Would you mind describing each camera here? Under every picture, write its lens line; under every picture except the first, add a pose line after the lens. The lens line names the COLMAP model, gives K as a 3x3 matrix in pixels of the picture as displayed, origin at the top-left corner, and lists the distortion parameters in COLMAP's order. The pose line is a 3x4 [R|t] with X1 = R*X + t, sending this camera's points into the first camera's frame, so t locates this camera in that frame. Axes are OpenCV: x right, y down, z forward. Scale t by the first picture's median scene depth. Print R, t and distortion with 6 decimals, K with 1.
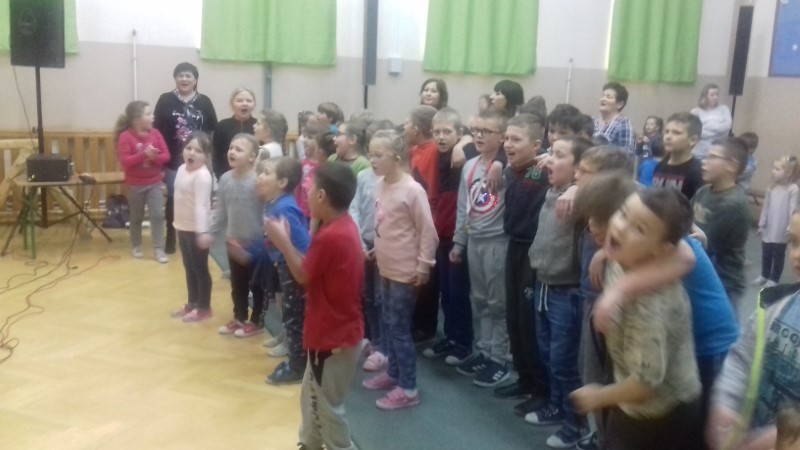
lens RADIAL K [[721.1, 0, 400.0], [0, 721.1, 225.0], [0, 0, 1]] dist [0.076450, -0.155730]
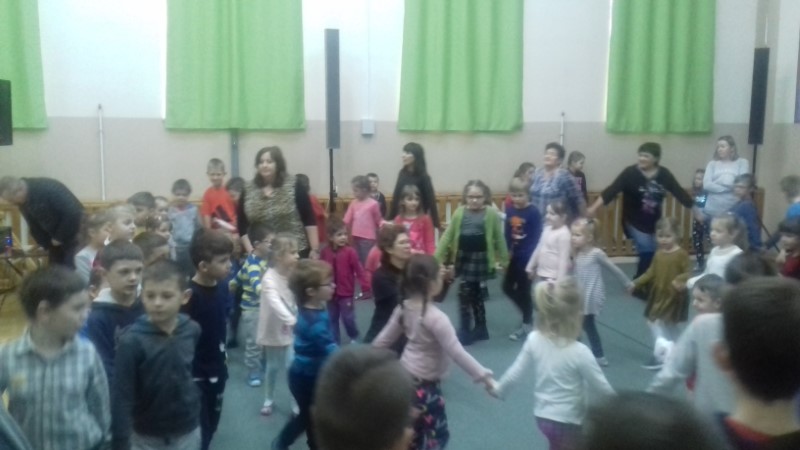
lens RADIAL K [[721.1, 0, 400.0], [0, 721.1, 225.0], [0, 0, 1]] dist [0.076450, -0.155730]
pose [[0.987514, -0.018743, -0.156410, 0.194638], [0.006170, 0.996737, -0.080487, -0.008386], [0.157408, 0.078517, 0.984407, 0.050696]]
